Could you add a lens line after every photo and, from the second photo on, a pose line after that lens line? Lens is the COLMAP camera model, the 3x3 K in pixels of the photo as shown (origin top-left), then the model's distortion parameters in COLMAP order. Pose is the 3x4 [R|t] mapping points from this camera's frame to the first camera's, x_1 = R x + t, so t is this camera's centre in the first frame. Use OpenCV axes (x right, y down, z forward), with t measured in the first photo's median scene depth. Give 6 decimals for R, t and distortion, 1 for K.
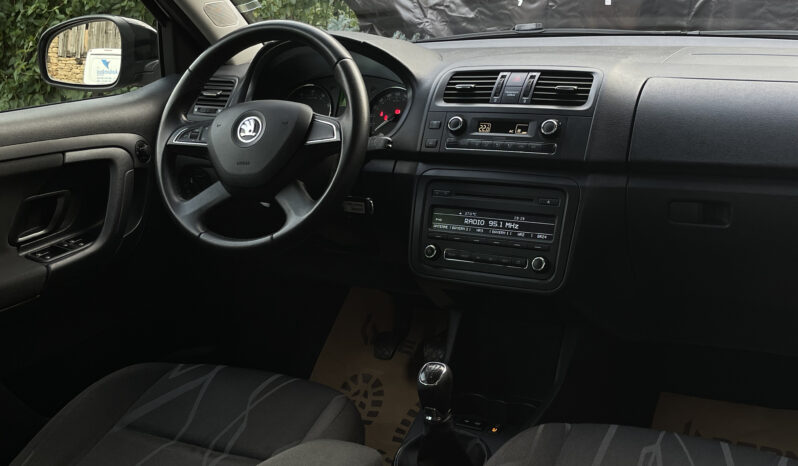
lens RADIAL K [[915.7, 0, 414.7], [0, 915.7, 242.8], [0, 0, 1]] dist [0.052845, 0.000000]
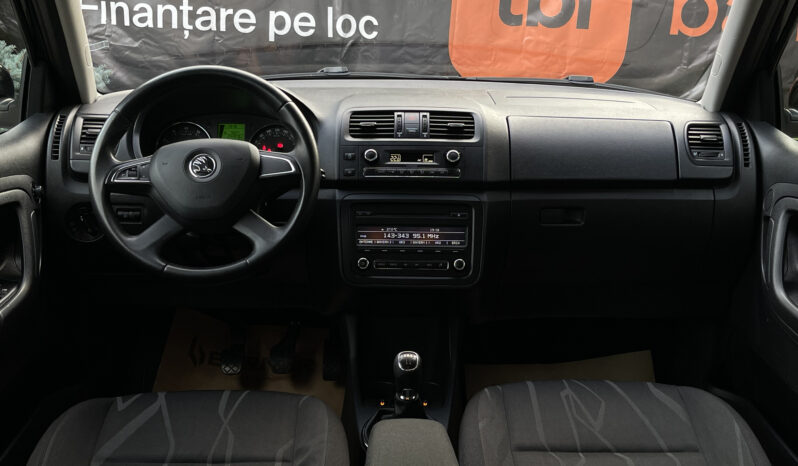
lens RADIAL K [[915.7, 0, 399.6], [0, 915.7, 231.8], [0, 0, 1]] dist [0.052845, 0.000000]
pose [[0.873664, -0.069546, 0.481534, -0.506919], [0.085841, 0.996238, -0.011861, -0.012925], [-0.478898, 0.051698, 0.876347, -0.061991]]
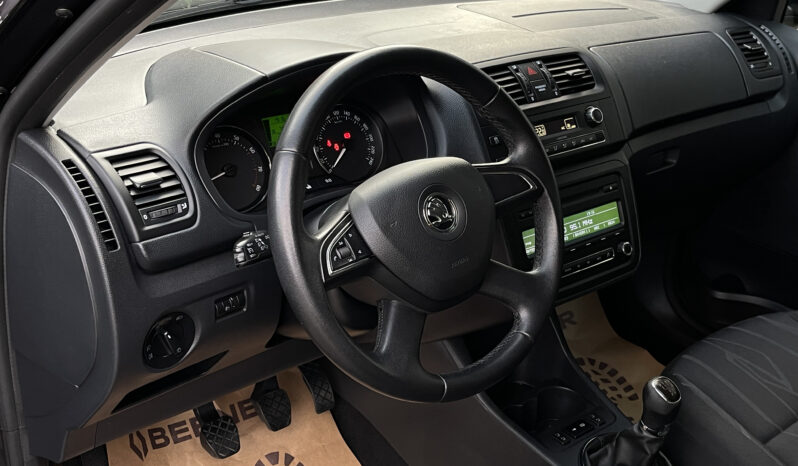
lens RADIAL K [[915.7, 0, 393.7], [0, 915.7, 234.9], [0, 0, 1]] dist [0.052845, 0.000000]
pose [[0.402667, -0.326425, 0.855164, -0.784272], [0.217296, 0.941634, 0.257114, -0.290731], [-0.889180, 0.082292, 0.450096, 0.723726]]
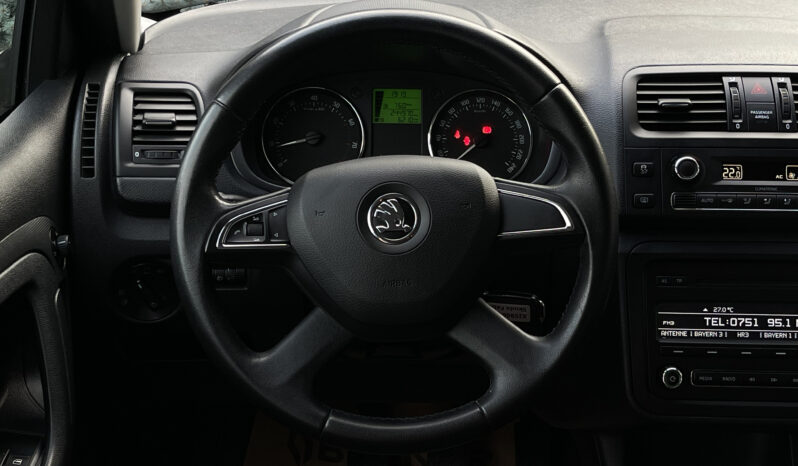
lens RADIAL K [[1236.6, 0, 407.1], [0, 1236.6, 232.2], [0, 0, 1]] dist [0.123294, 0.000000]
pose [[0.885358, -0.124765, 0.447856, -0.508157], [0.083650, 0.990347, 0.110527, -0.196702], [-0.457323, -0.060393, 0.887248, 0.334488]]
